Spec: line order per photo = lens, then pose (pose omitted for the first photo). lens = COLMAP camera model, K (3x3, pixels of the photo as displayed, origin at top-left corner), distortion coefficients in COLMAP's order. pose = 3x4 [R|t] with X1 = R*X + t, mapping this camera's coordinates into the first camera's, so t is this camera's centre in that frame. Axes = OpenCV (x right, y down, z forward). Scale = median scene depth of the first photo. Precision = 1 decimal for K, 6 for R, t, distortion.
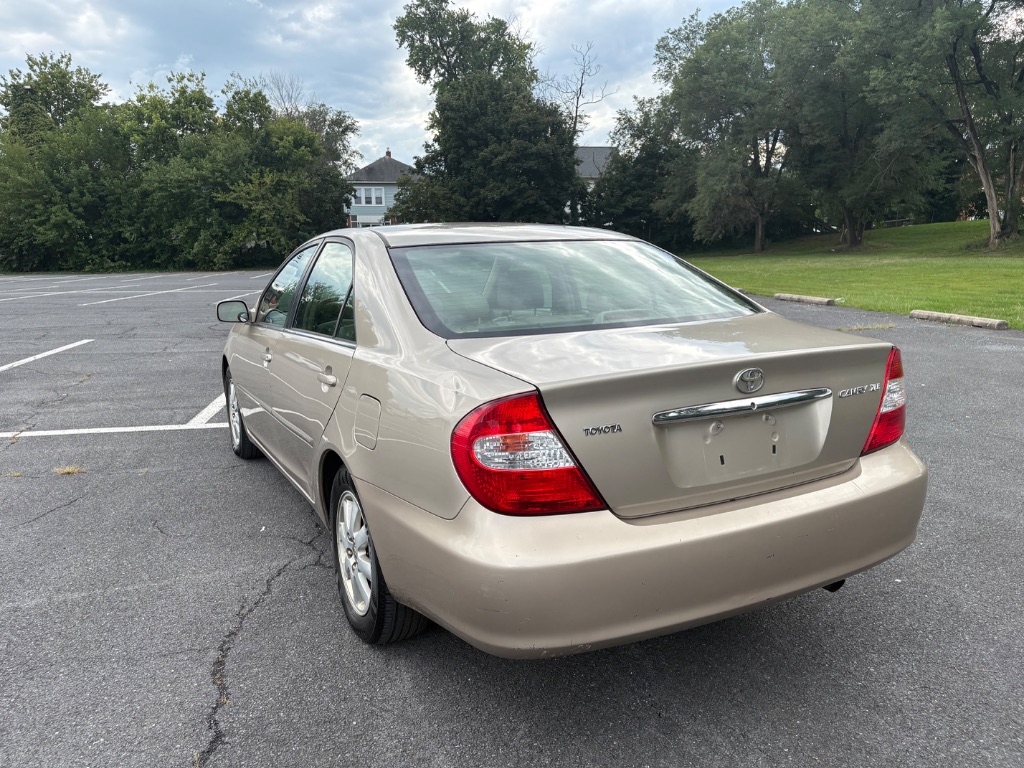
lens RADIAL K [[771.2, 0, 510.0], [0, 771.2, 401.4], [0, 0, 1]] dist [0.038071, -0.044829]
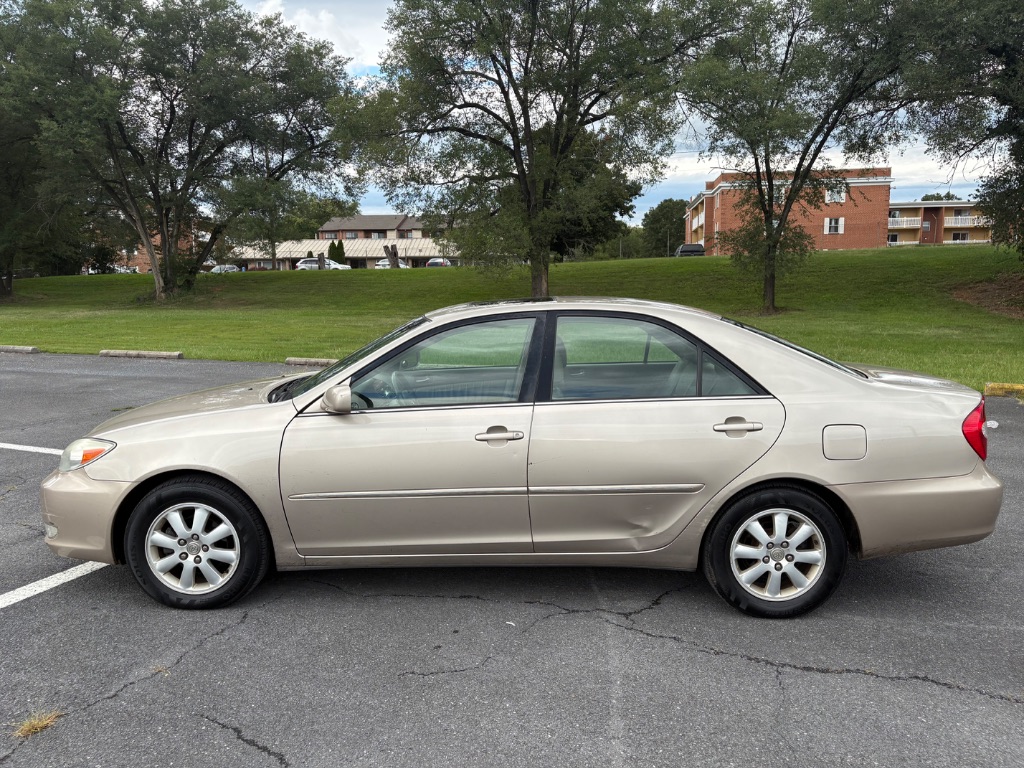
lens RADIAL K [[788.8, 0, 500.7], [0, 788.8, 384.3], [0, 0, 1]] dist [0.018600, -0.012654]
pose [[0.472771, -0.090952, 0.876479, -0.120239], [0.166792, 0.985915, 0.012341, -0.013471], [-0.865256, 0.140356, 0.481282, 0.057236]]
